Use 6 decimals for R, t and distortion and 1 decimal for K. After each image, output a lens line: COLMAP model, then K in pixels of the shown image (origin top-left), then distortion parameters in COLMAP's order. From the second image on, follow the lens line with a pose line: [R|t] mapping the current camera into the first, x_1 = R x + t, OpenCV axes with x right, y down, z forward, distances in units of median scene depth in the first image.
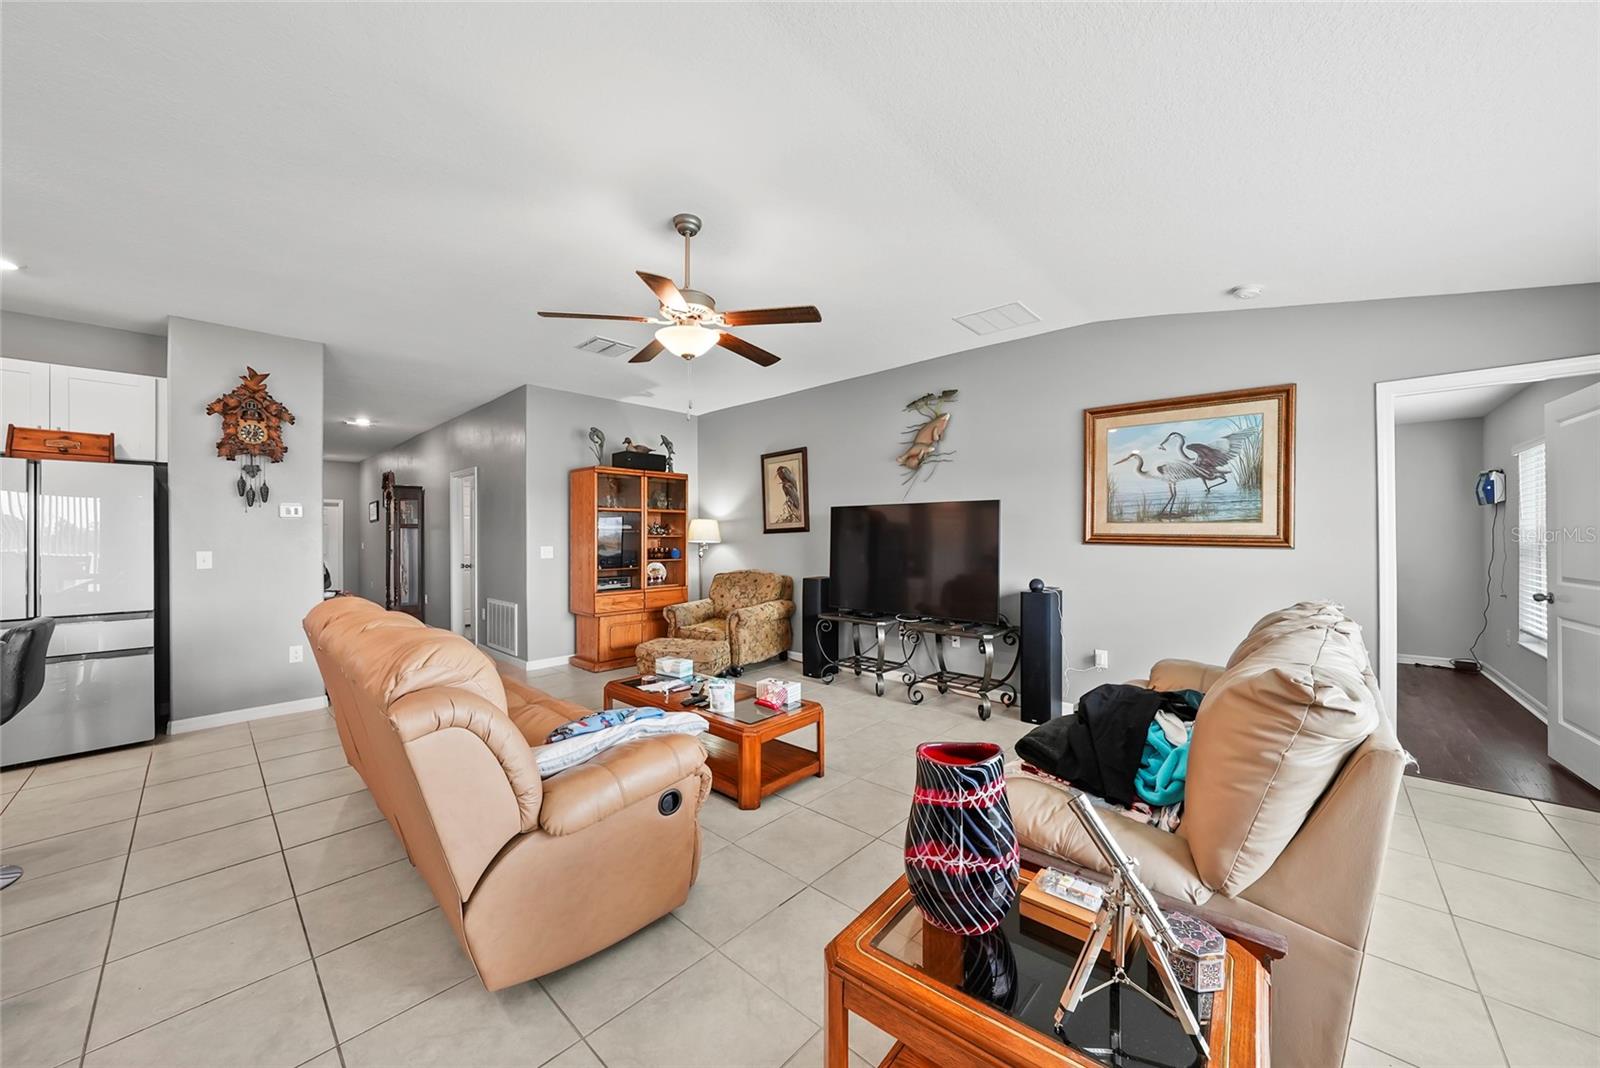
lens RADIAL K [[569.4, 0, 802.3], [0, 569.4, 533.3], [0, 0, 1]] dist [-0.031846, 0.007181]
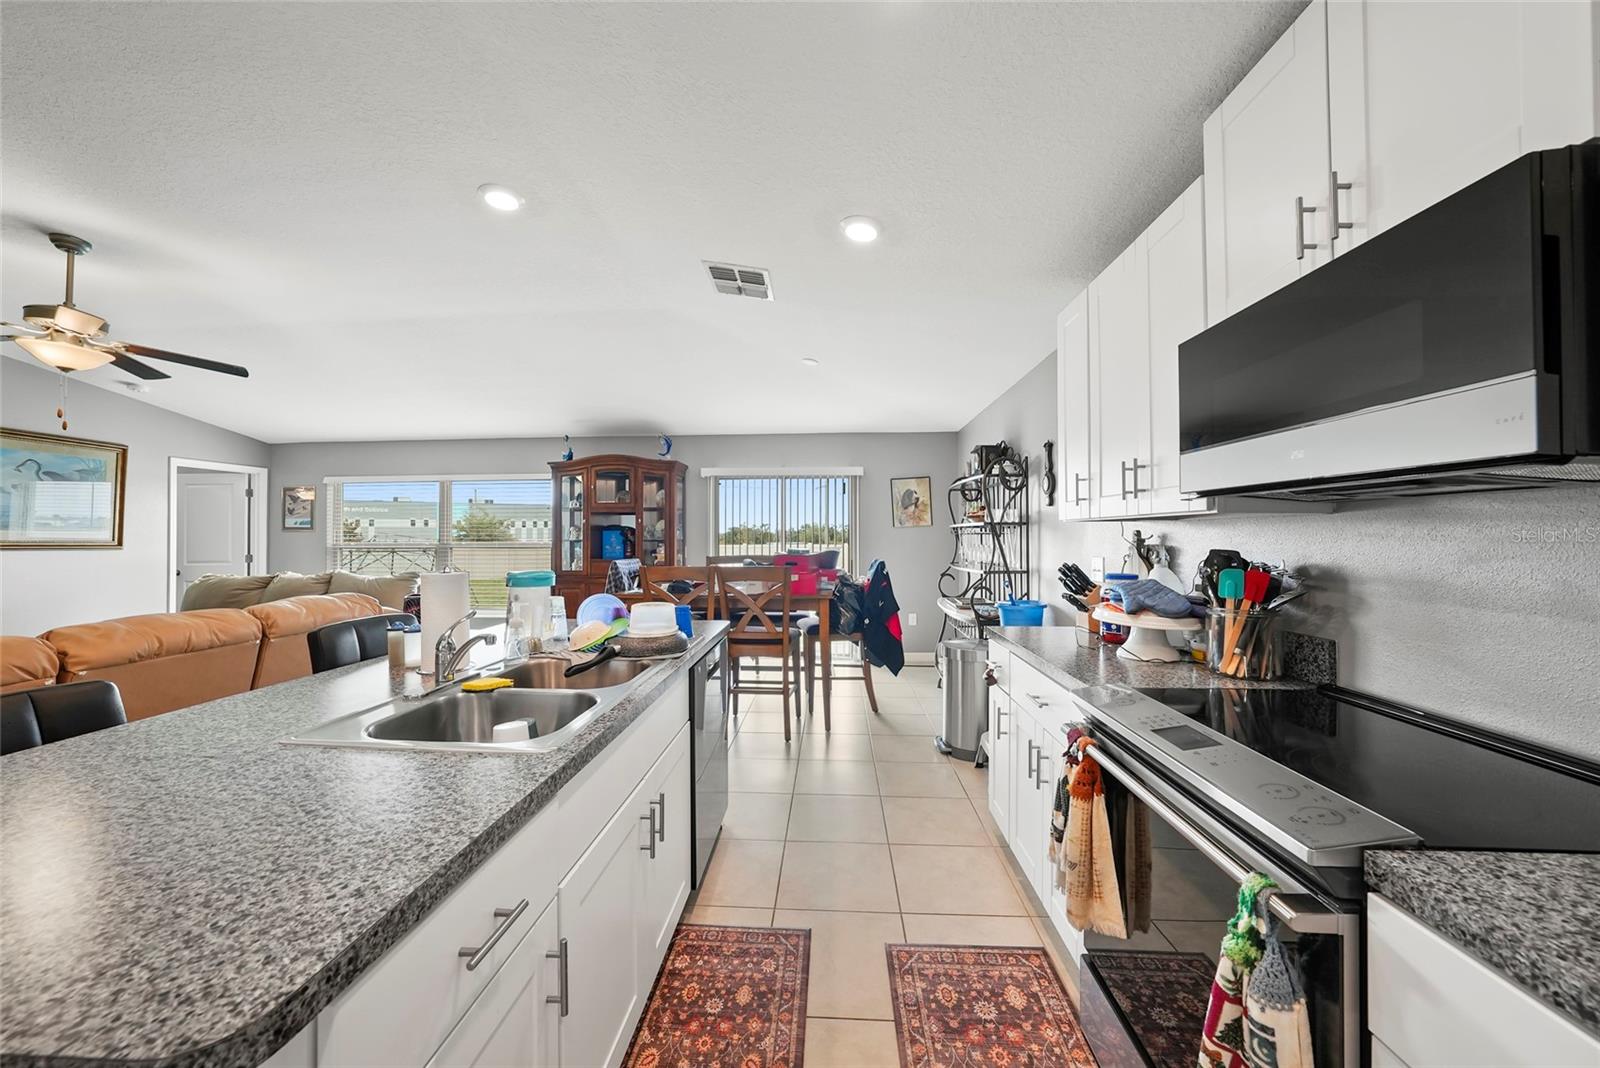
lens RADIAL K [[557.0, 0, 800.2], [0, 557.0, 527.0], [0, 0, 1]] dist [-0.018271, 0.000269]
pose [[-0.633687, 0.021071, 0.773302, -1.271883], [0.004455, 0.999712, -0.023590, 0.007183], [-0.773576, -0.011504, -0.633599, 0.400953]]
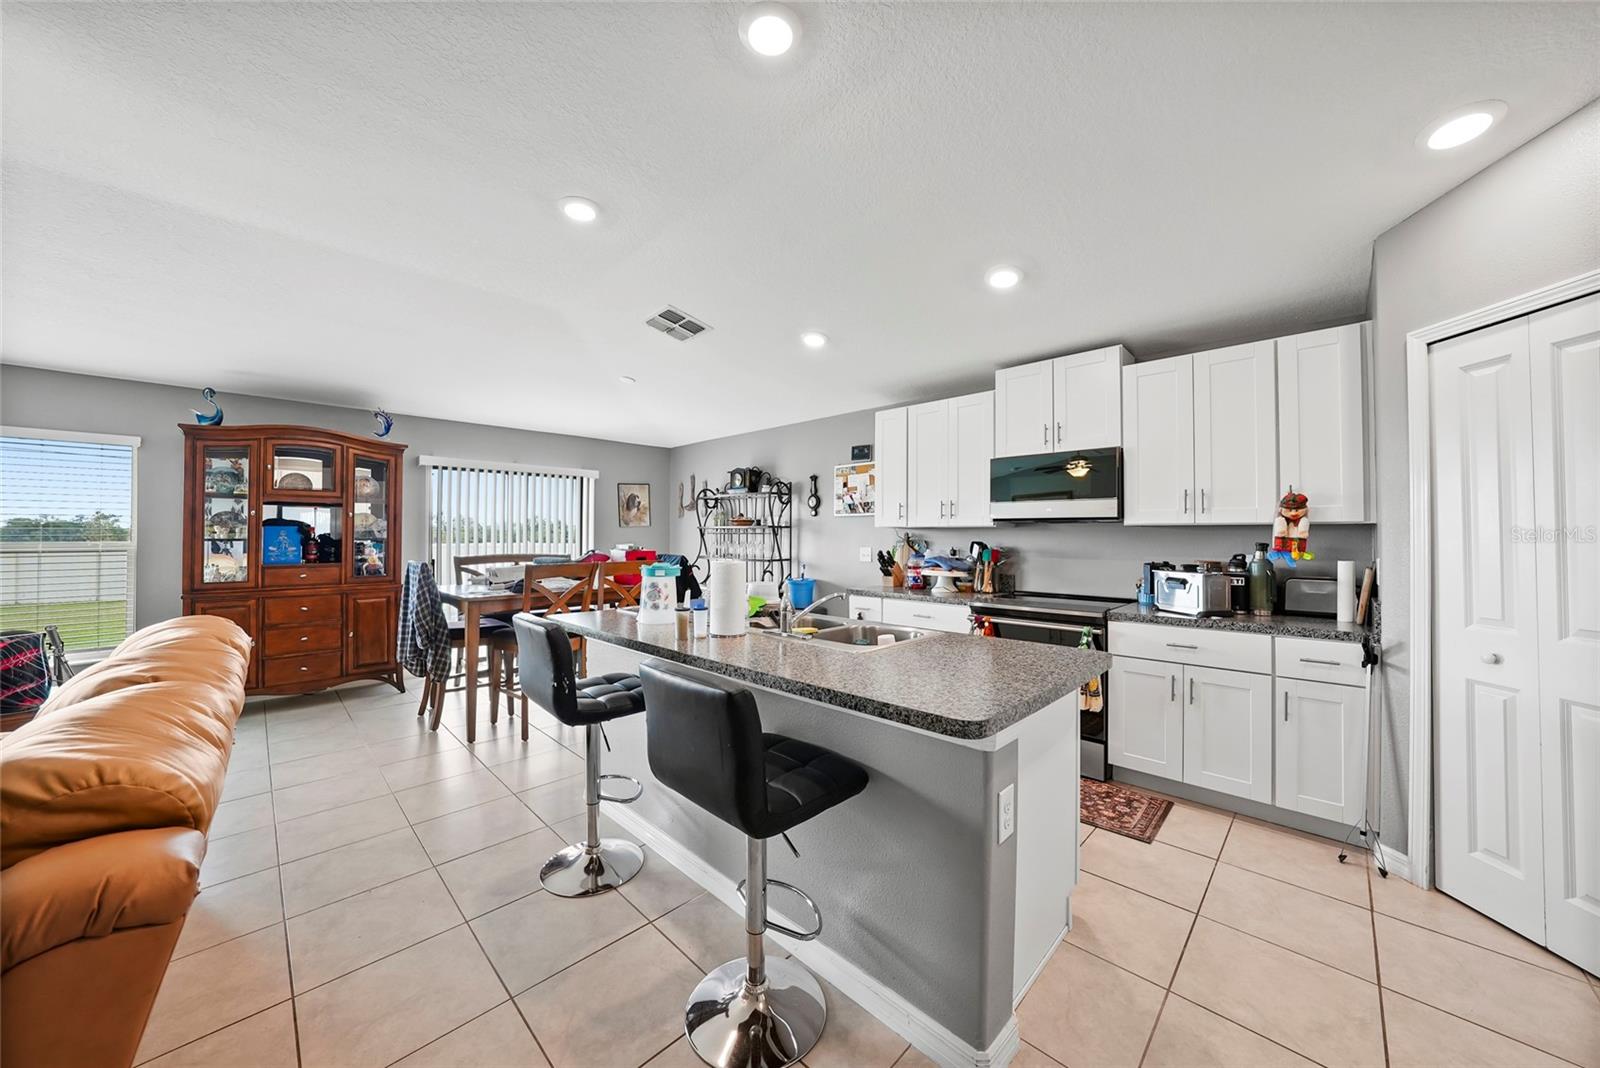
lens RADIAL K [[557.0, 0, 800.2], [0, 557.0, 527.0], [0, 0, 1]] dist [-0.018271, 0.000269]
pose [[-0.999408, 0.005879, 0.033908, -0.861991], [0.005267, 0.999822, -0.018109, 0.006502], [-0.034009, -0.017920, -0.999261, 0.910970]]
